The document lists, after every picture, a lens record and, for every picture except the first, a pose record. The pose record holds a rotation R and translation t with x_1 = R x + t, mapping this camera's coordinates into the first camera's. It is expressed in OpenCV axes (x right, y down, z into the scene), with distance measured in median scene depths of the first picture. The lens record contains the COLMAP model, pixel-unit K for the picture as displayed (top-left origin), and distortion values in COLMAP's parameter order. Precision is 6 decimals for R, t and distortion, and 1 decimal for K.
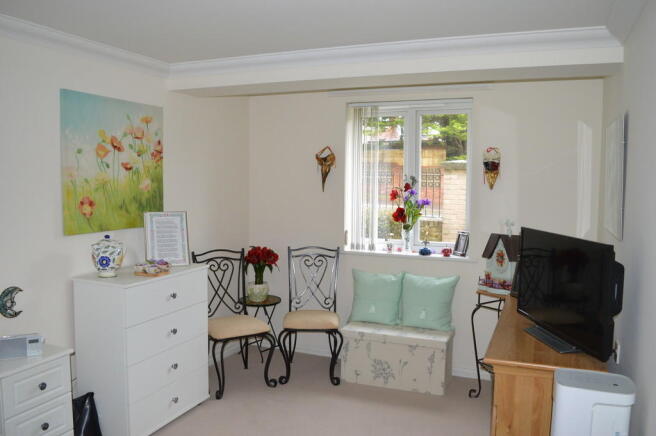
lens RADIAL K [[523.6, 0, 328.0], [0, 523.6, 218.0], [0, 0, 1]] dist [-0.084612, 0.001711]
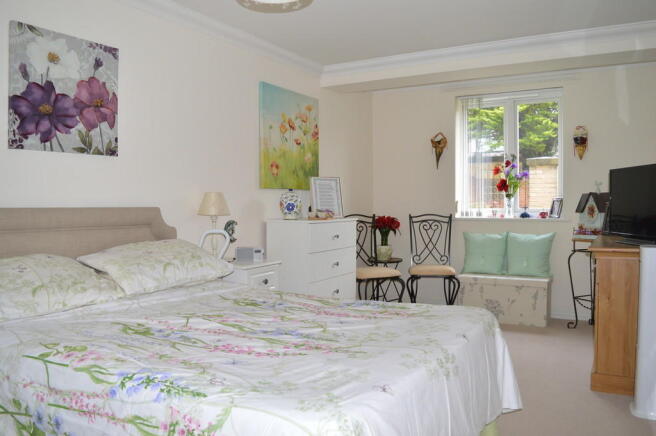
lens RADIAL K [[523.6, 0, 328.0], [0, 523.6, 218.0], [0, 0, 1]] dist [-0.084612, 0.001711]
pose [[0.991454, -0.010538, -0.130033, -0.118907], [0.004736, 0.998982, -0.044852, 0.132385], [0.130373, 0.043853, 0.990495, -0.262549]]
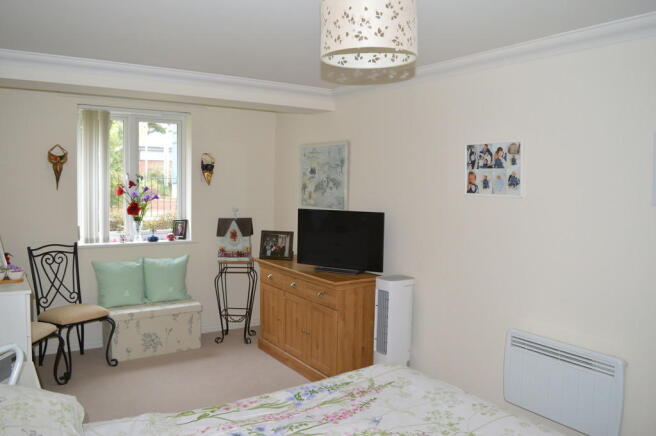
lens RADIAL K [[523.6, 0, 328.0], [0, 523.6, 218.0], [0, 0, 1]] dist [-0.084612, 0.001711]
pose [[0.557050, -0.058990, 0.828381, -0.609093], [0.050890, 0.998024, 0.036849, -0.005509], [-0.828918, 0.021629, 0.558951, 0.018578]]
